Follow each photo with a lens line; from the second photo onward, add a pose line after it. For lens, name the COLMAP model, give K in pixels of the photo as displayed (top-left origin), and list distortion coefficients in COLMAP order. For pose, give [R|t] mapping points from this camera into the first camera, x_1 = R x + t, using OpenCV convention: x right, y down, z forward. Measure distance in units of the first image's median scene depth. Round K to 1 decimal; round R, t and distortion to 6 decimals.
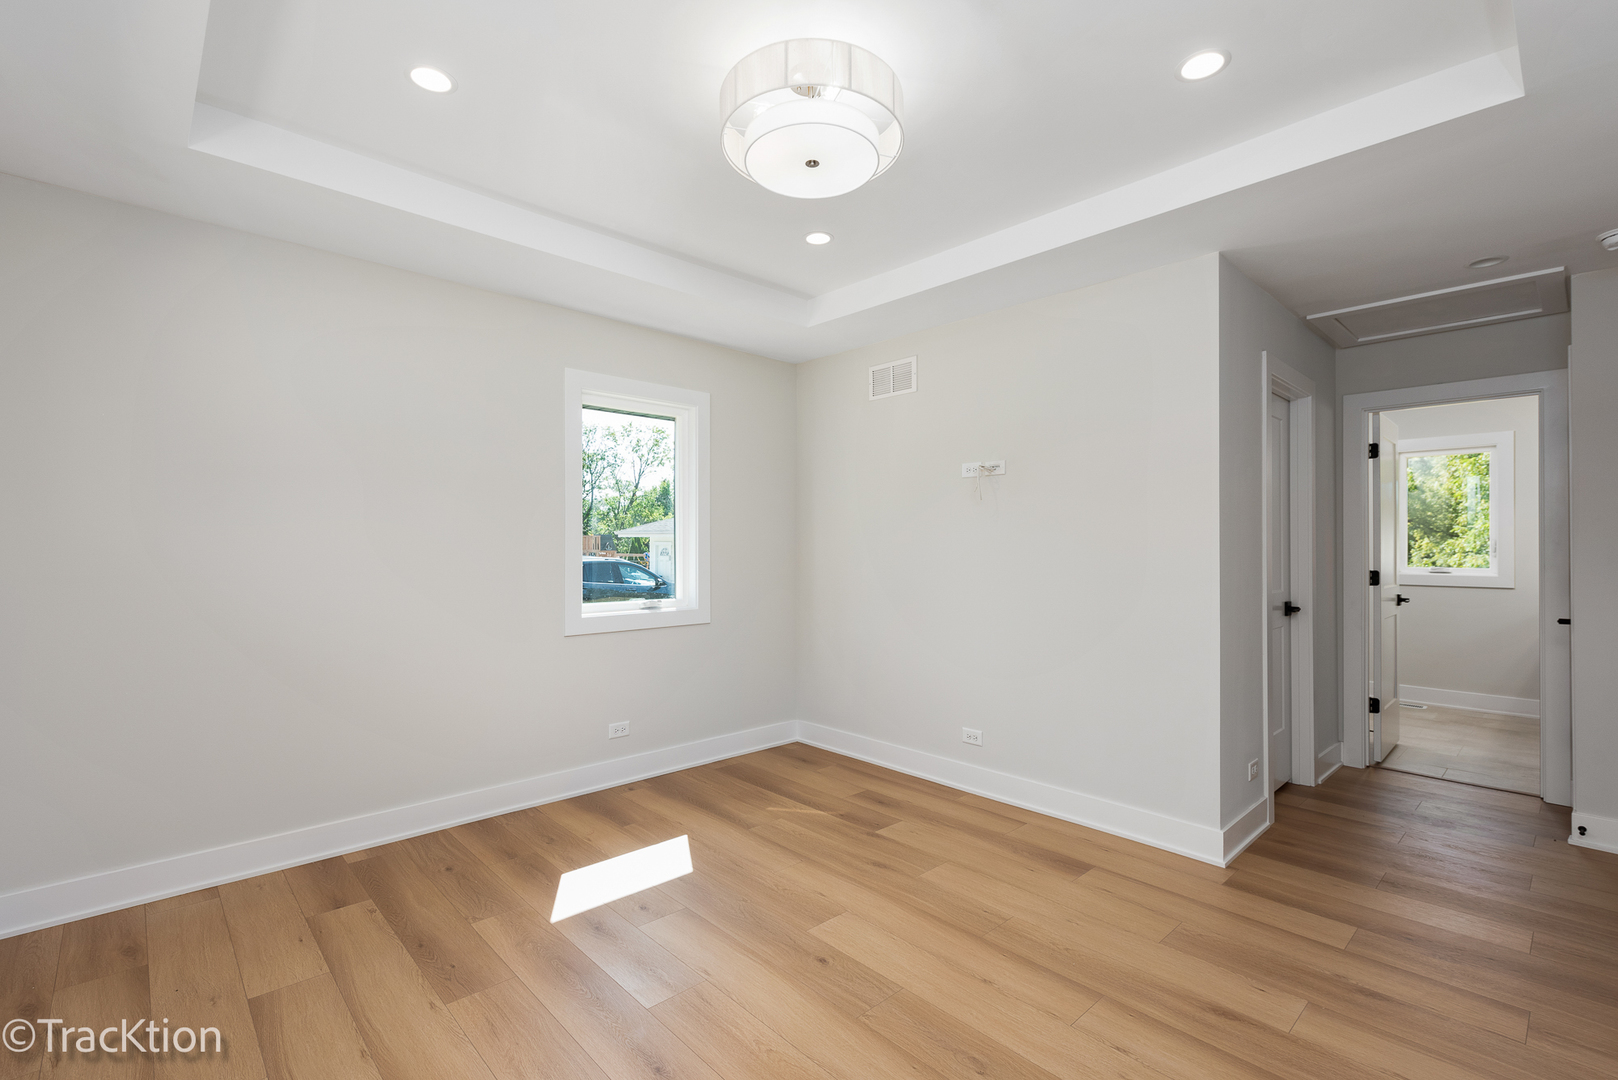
lens RADIAL K [[730.8, 0, 804.1], [0, 730.8, 541.3], [0, 0, 1]] dist [0.012861, -0.001680]
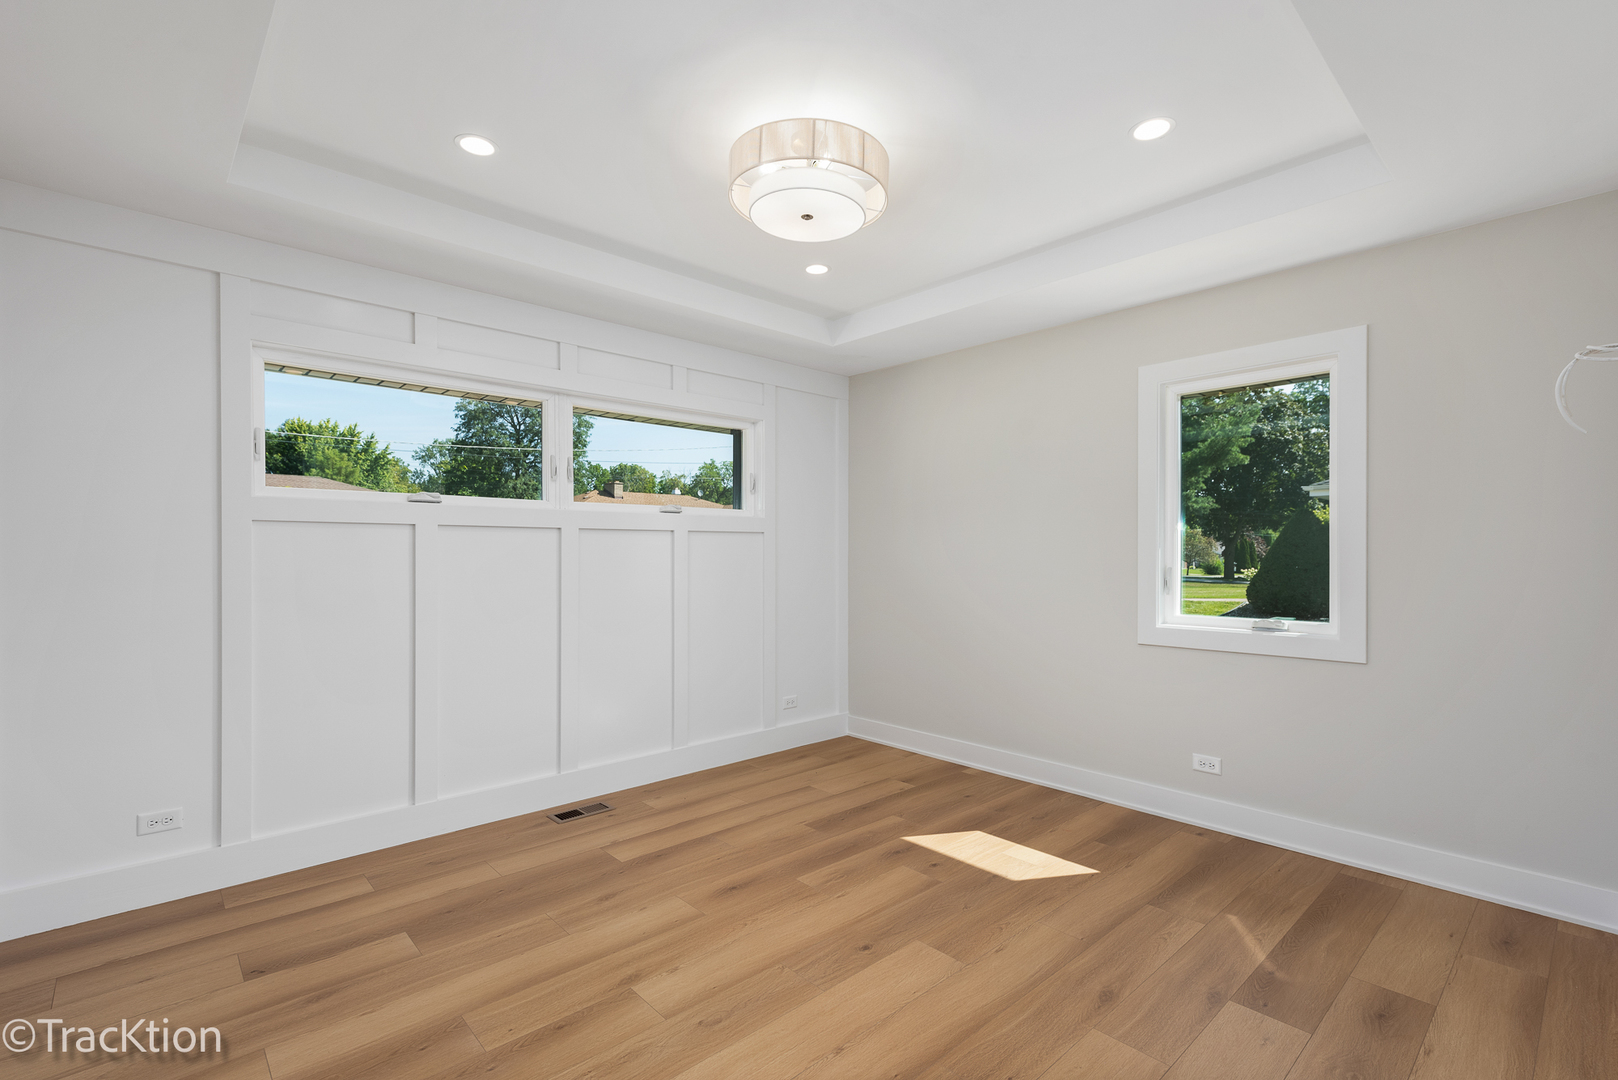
lens RADIAL K [[730.8, 0, 803.5], [0, 730.8, 548.7], [0, 0, 1]] dist [0.012861, -0.001680]
pose [[-0.010321, -0.003733, -0.999940, 0.765482], [0.006988, 0.999968, -0.003805, 0.004209], [0.999922, -0.007027, -0.010295, 0.661360]]
